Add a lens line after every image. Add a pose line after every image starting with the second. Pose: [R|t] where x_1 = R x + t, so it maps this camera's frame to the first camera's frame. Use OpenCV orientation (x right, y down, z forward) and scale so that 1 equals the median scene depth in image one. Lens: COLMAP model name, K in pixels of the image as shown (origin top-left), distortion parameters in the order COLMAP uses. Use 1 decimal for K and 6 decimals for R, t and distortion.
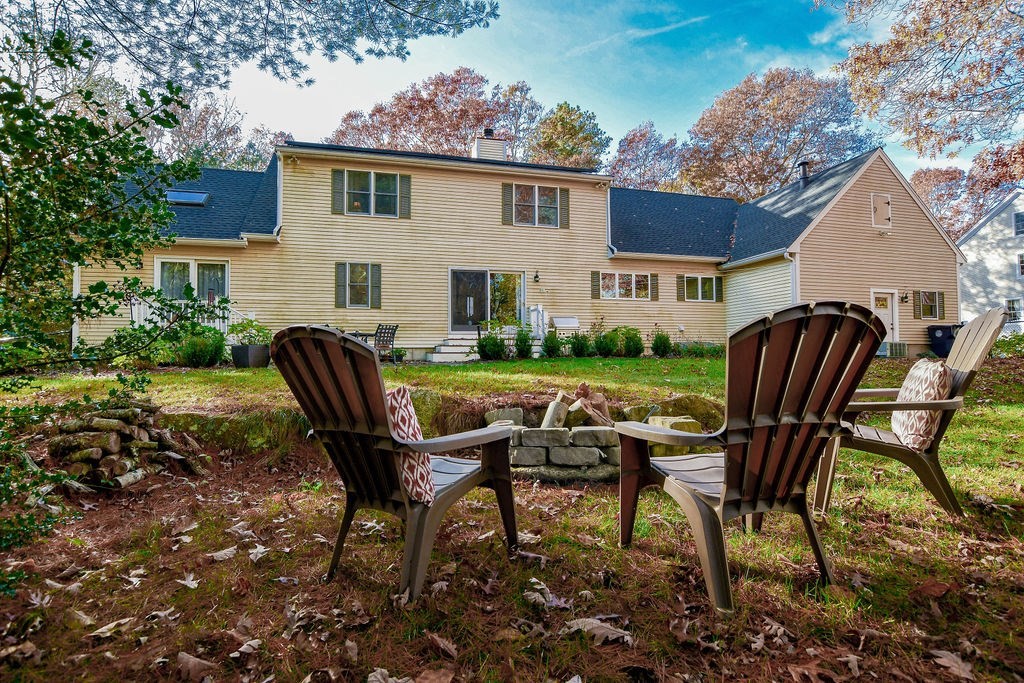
lens RADIAL K [[495.1, 0, 511.6], [0, 495.1, 344.0], [0, 0, 1]] dist [-0.015117, 0.000071]
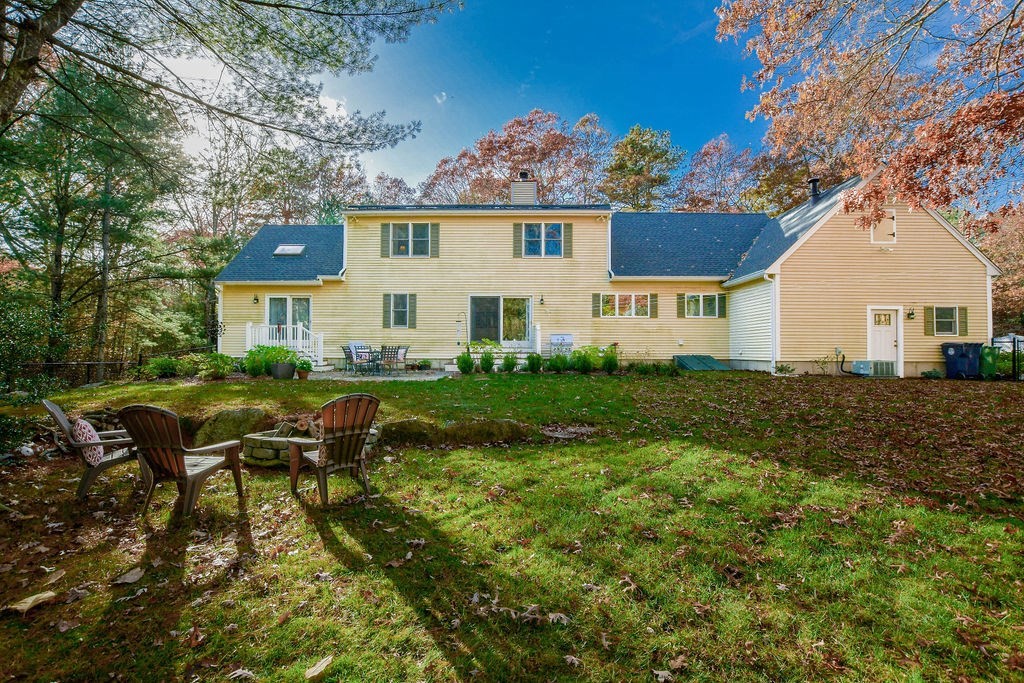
lens RADIAL K [[449.6, 0, 510.1], [0, 449.6, 336.1], [0, 0, 1]] dist [-0.014610, -0.000459]
pose [[0.964622, 0.001953, -0.263631, 0.274267], [-0.004286, 0.999957, -0.008277, -0.041161], [0.263604, 0.009114, 0.964588, -0.067269]]
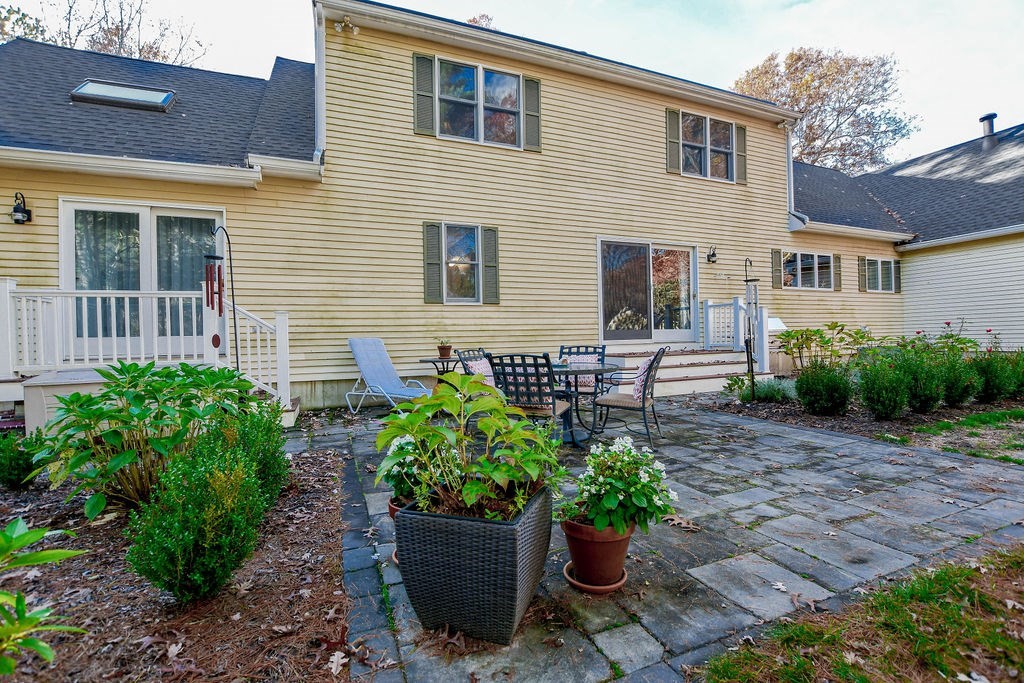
lens RADIAL K [[449.6, 0, 513.0], [0, 449.6, 337.7], [0, 0, 1]] dist [-0.014610, -0.000459]
pose [[0.992308, -0.009180, 0.123449, -0.302427], [0.005919, 0.999625, 0.026754, -0.045183], [-0.123648, -0.025818, 0.991990, 0.454843]]
